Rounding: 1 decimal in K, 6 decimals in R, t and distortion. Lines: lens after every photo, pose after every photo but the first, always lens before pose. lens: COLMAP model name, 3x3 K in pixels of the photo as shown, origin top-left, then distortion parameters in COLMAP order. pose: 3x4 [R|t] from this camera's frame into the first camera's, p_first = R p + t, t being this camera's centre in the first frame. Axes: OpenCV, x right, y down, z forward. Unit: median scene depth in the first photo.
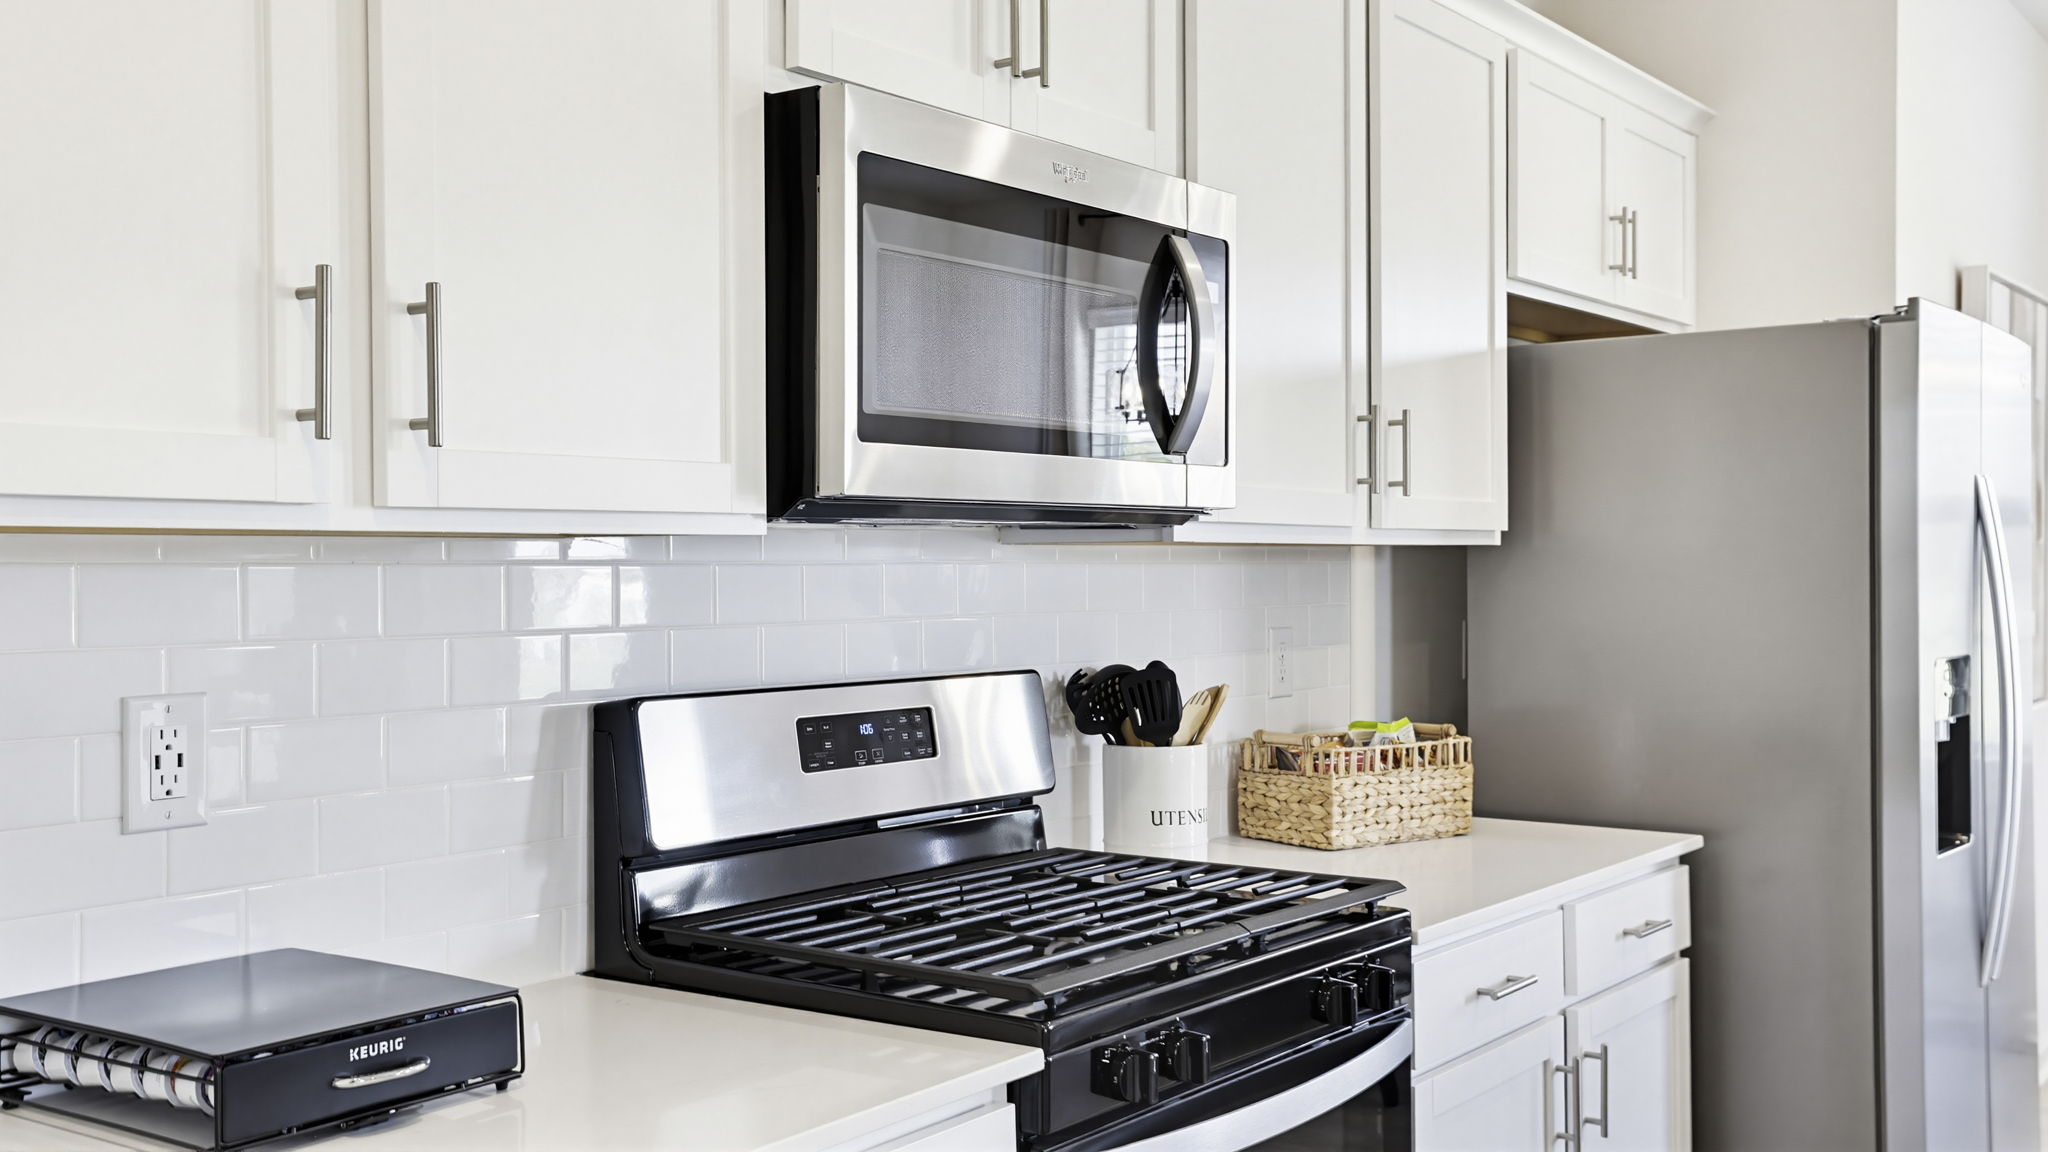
lens RADIAL K [[1977.8, 0, 1084.5], [0, 1977.8, 592.6], [0, 0, 1]] dist [0.045295, 0.000000]
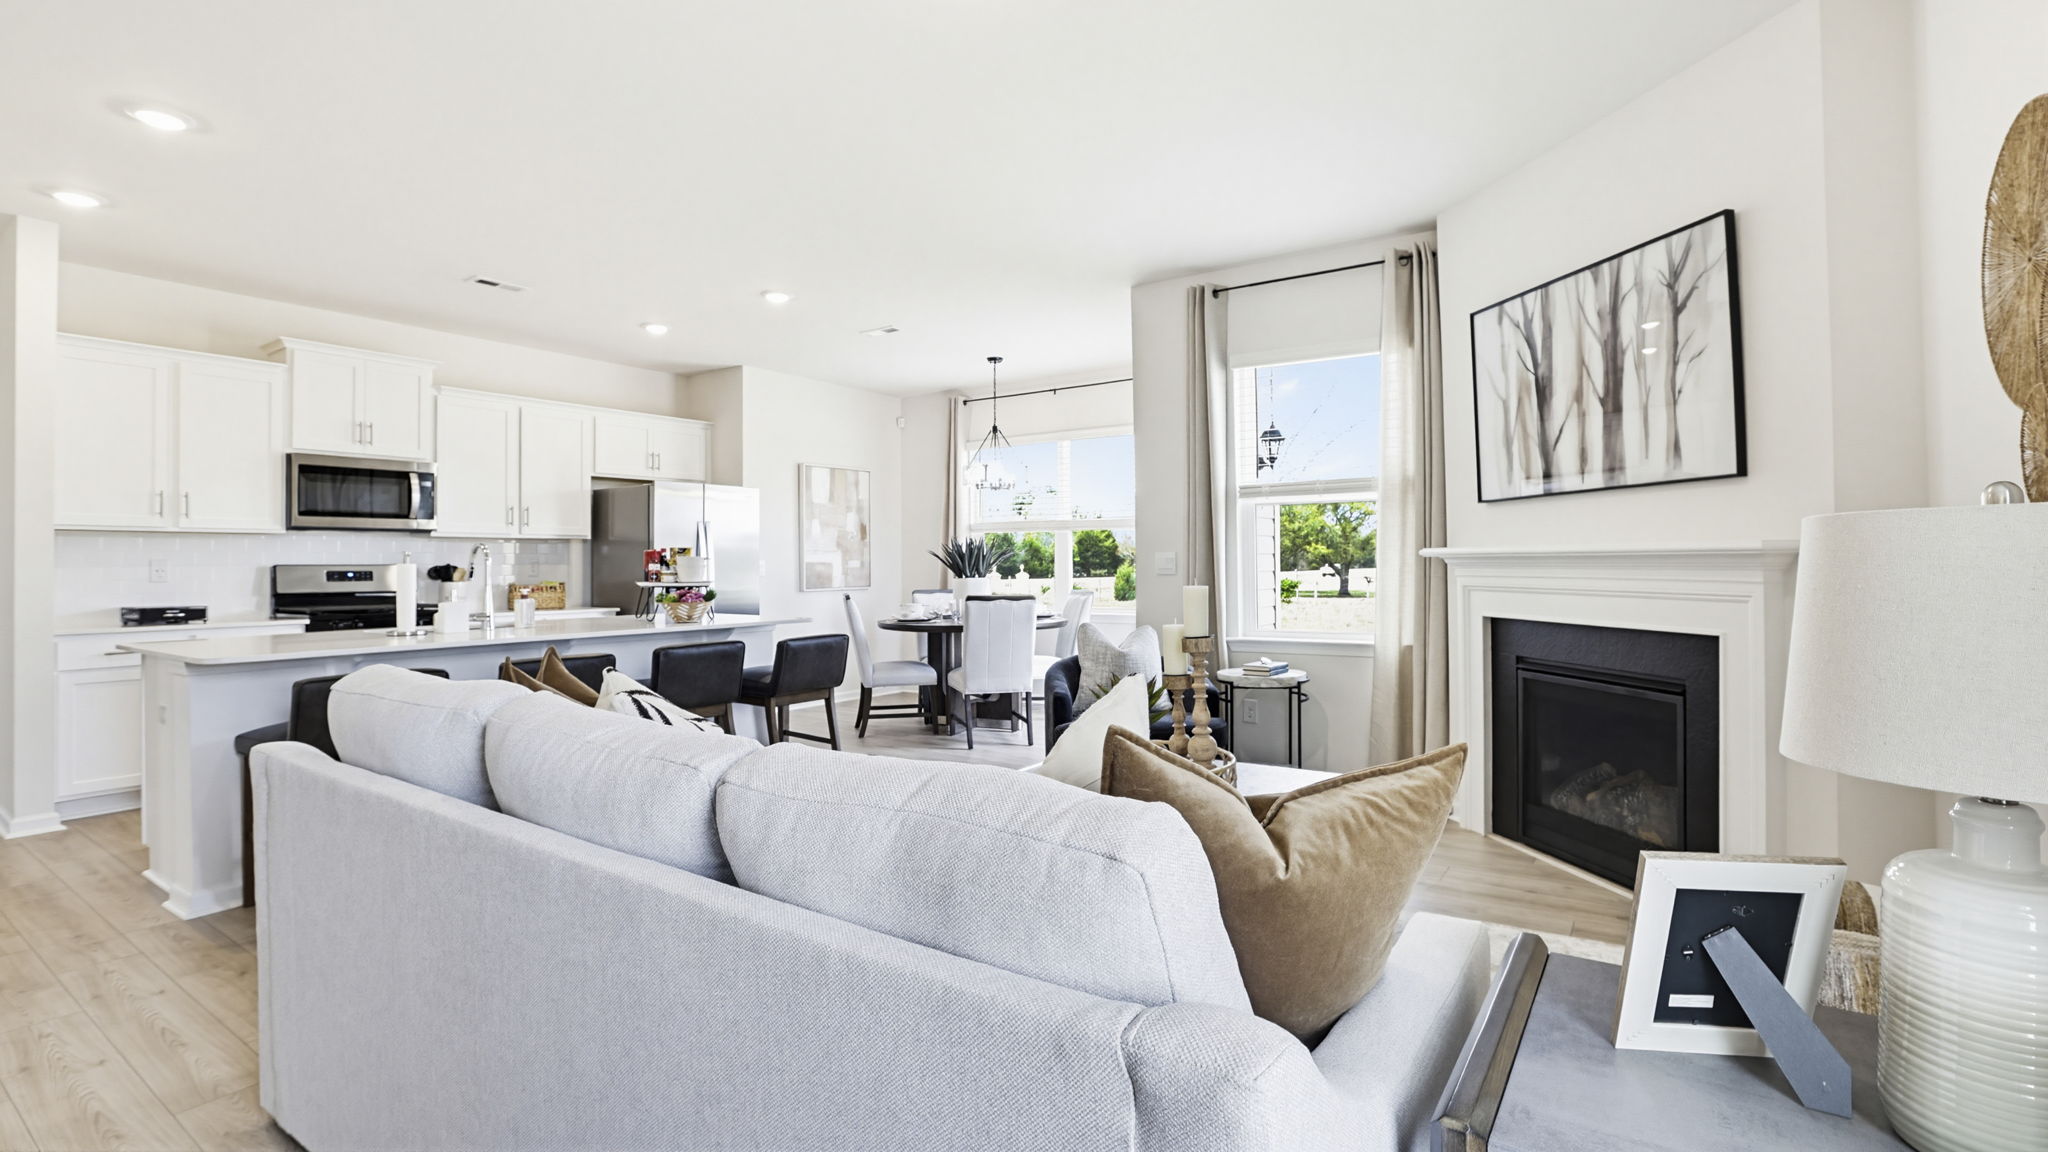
lens RADIAL K [[951.8, 0, 1006.5], [0, 951.8, 544.0], [0, 0, 1]] dist [-0.000982, 0.000294]
pose [[0.999825, -0.003959, -0.018261, 1.503855], [0.003318, 0.999382, -0.034995, 0.079879], [0.018389, 0.034928, 0.999221, -1.275810]]
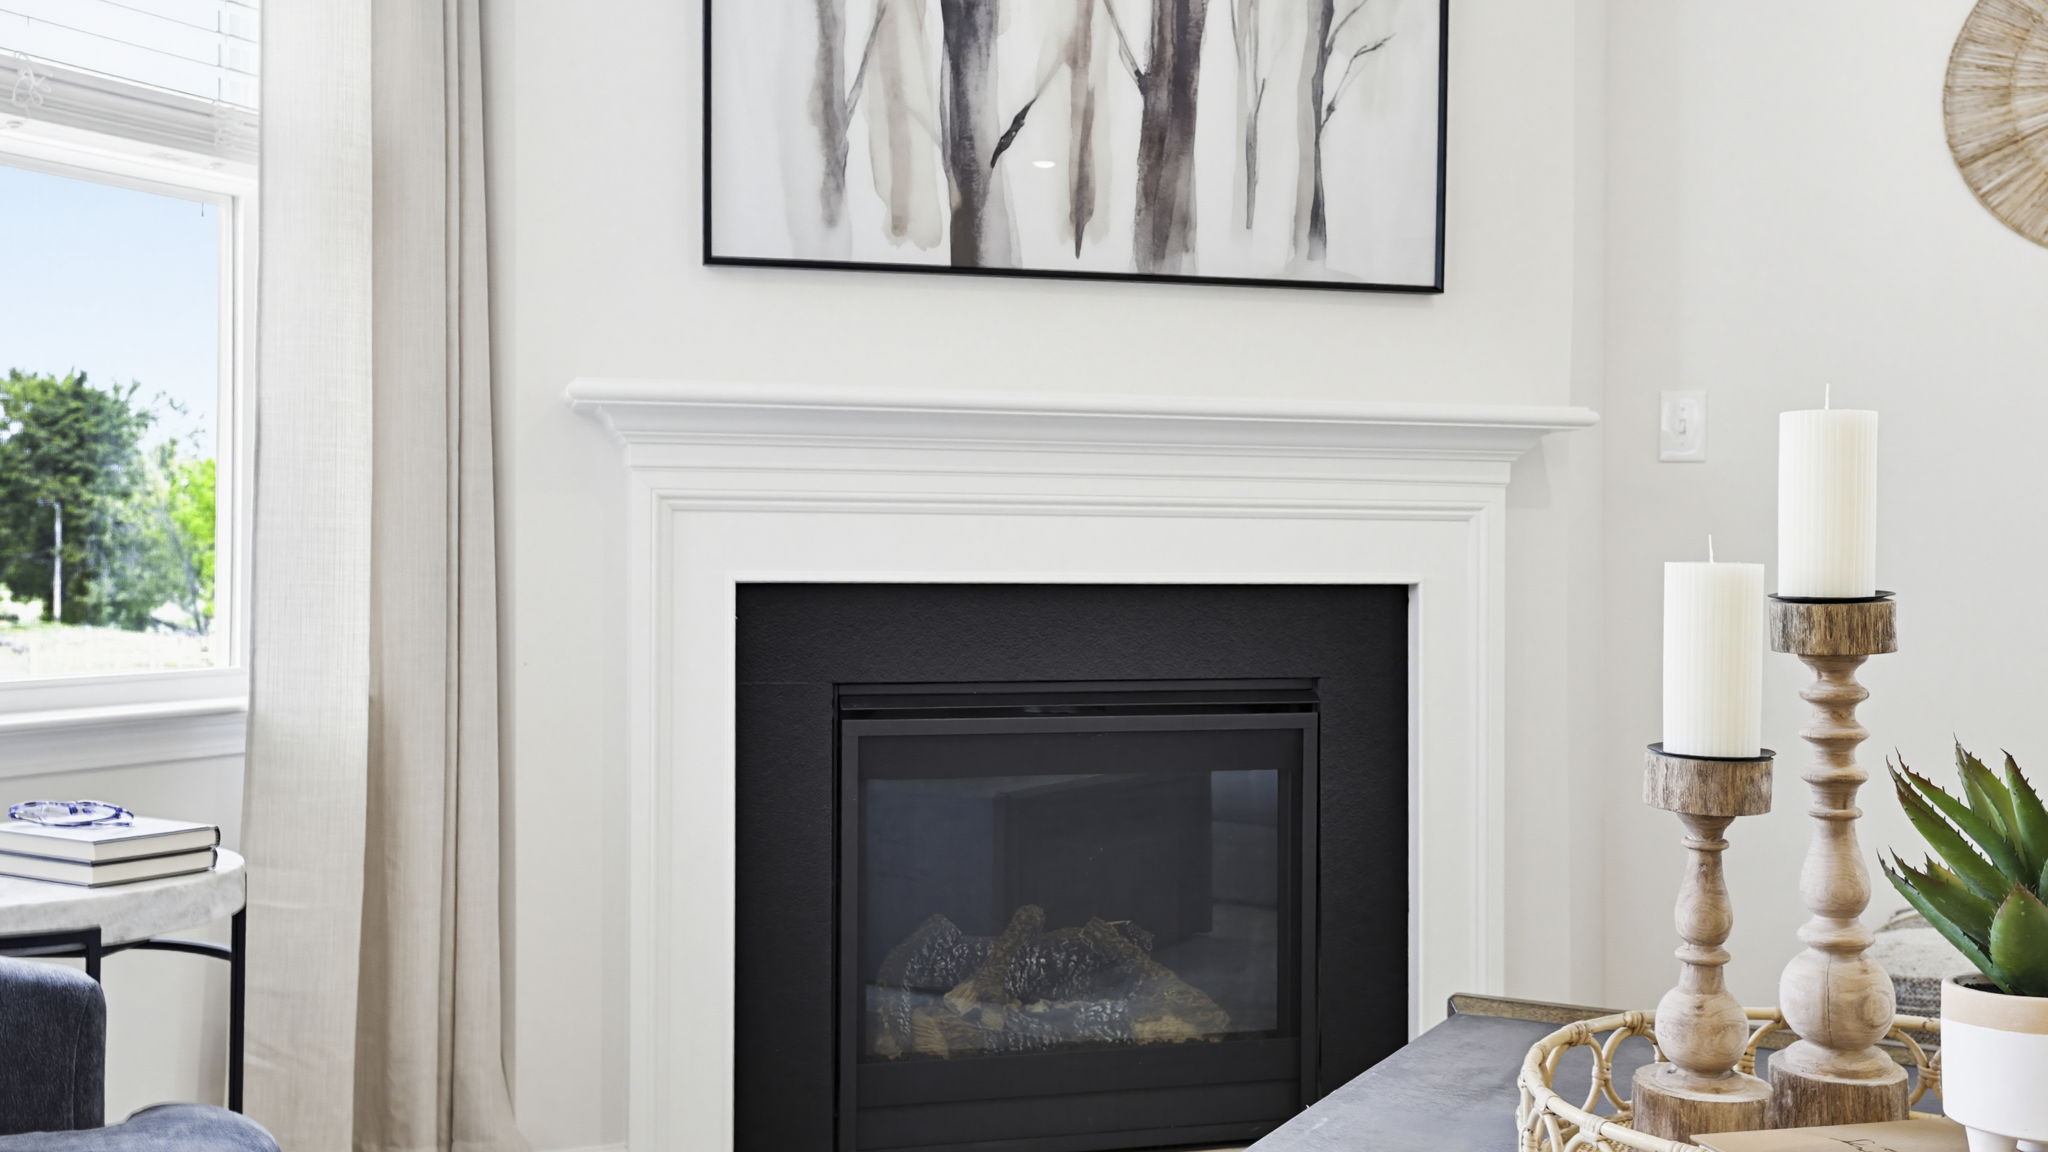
lens RADIAL K [[1977.8, 0, 1059.7], [0, 1977.8, 547.9], [0, 0, 1]] dist [0.045295, 0.000000]
pose [[-0.084575, 0.013929, 0.996320, 1.088740], [0.011770, 0.999846, -0.012979, 0.143319], [-0.996348, 0.010629, -0.084726, 0.210806]]
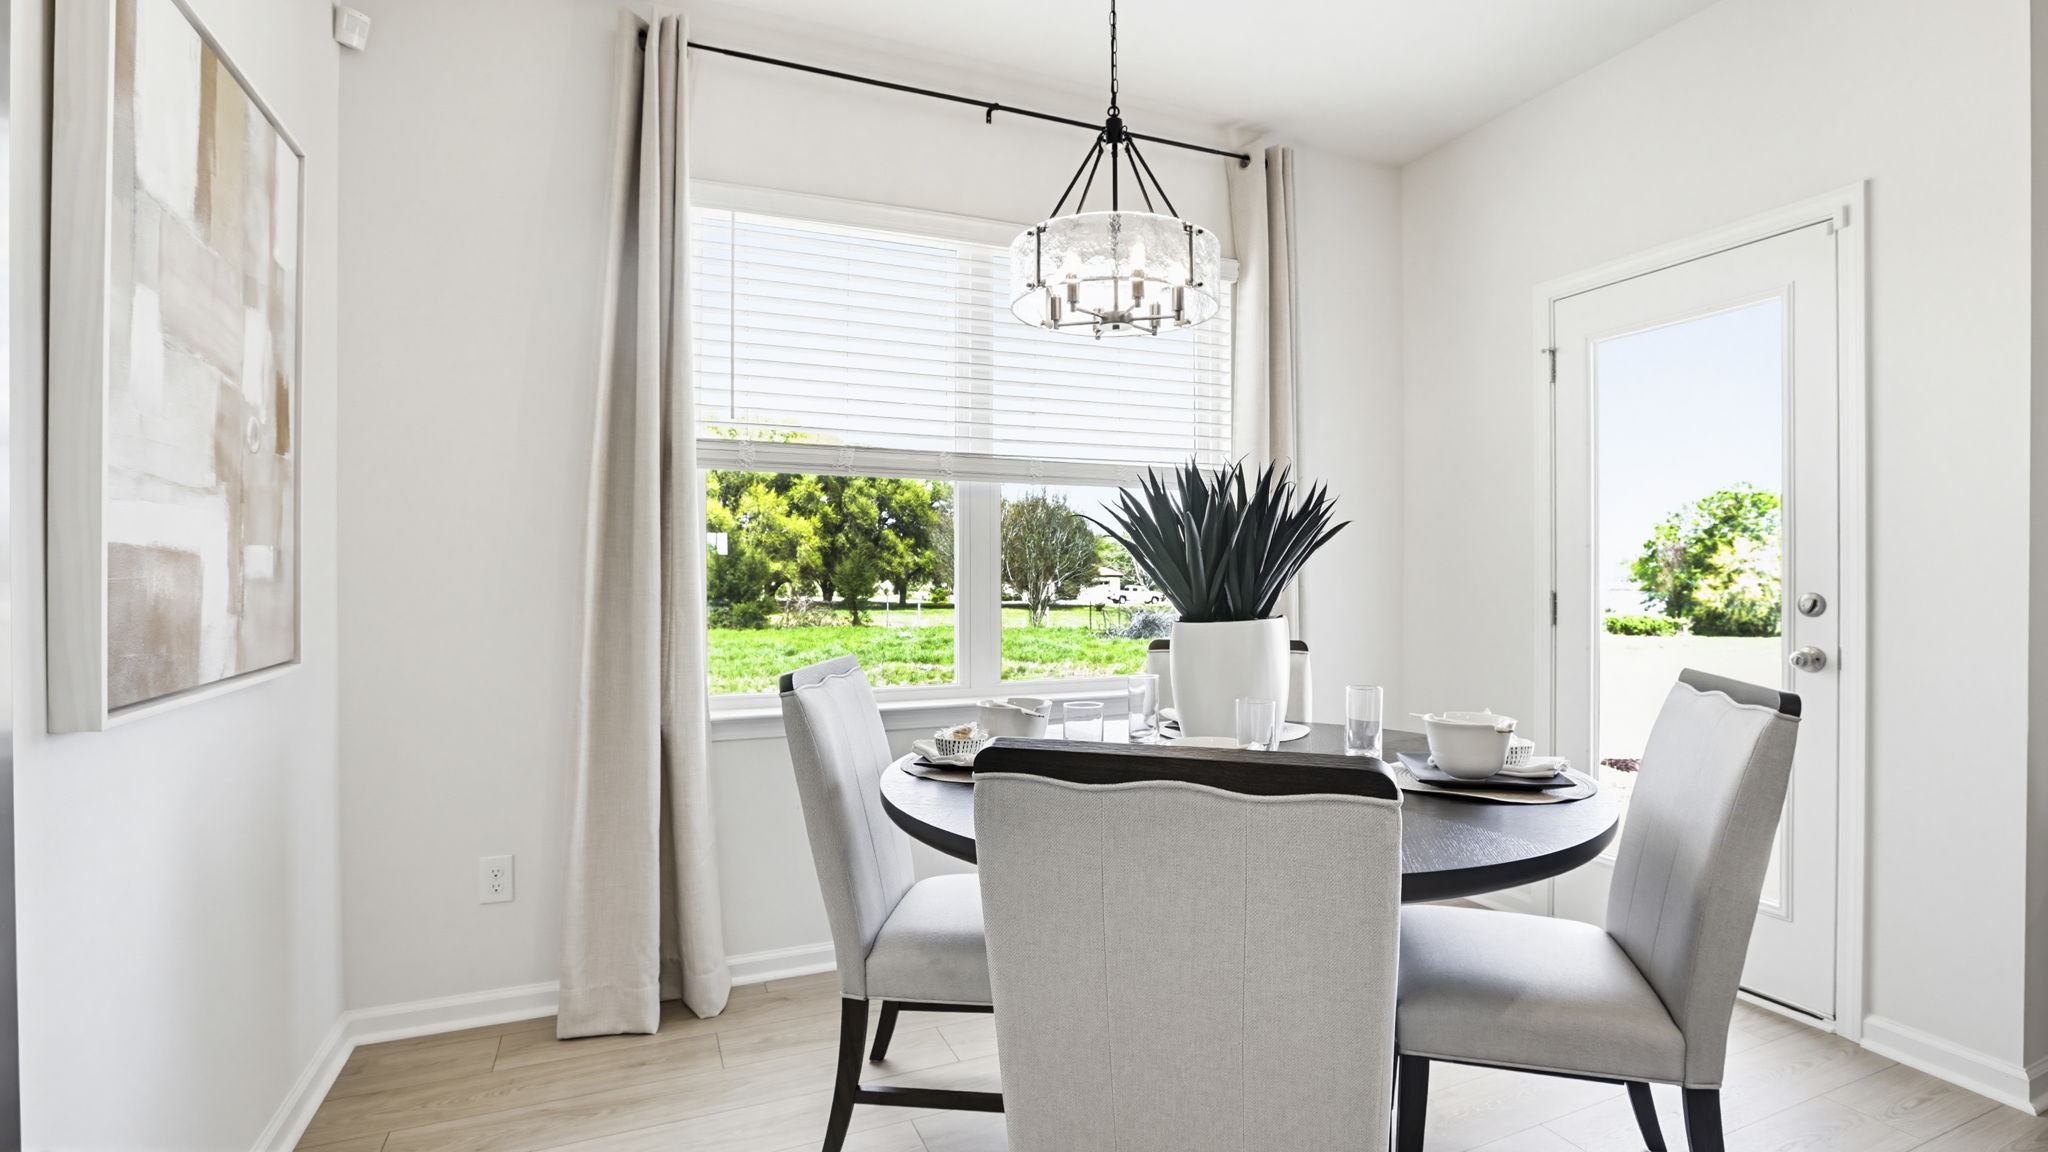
lens RADIAL K [[952.4, 0, 1025.4], [0, 952.4, 589.2], [0, 0, 1]] dist [-0.048489, 0.000454]
pose [[0.540410, -0.007787, 0.841366, 0.649675], [0.007276, 0.999963, 0.004582, 0.054614], [-0.841370, 0.003646, 0.540447, 1.172519]]
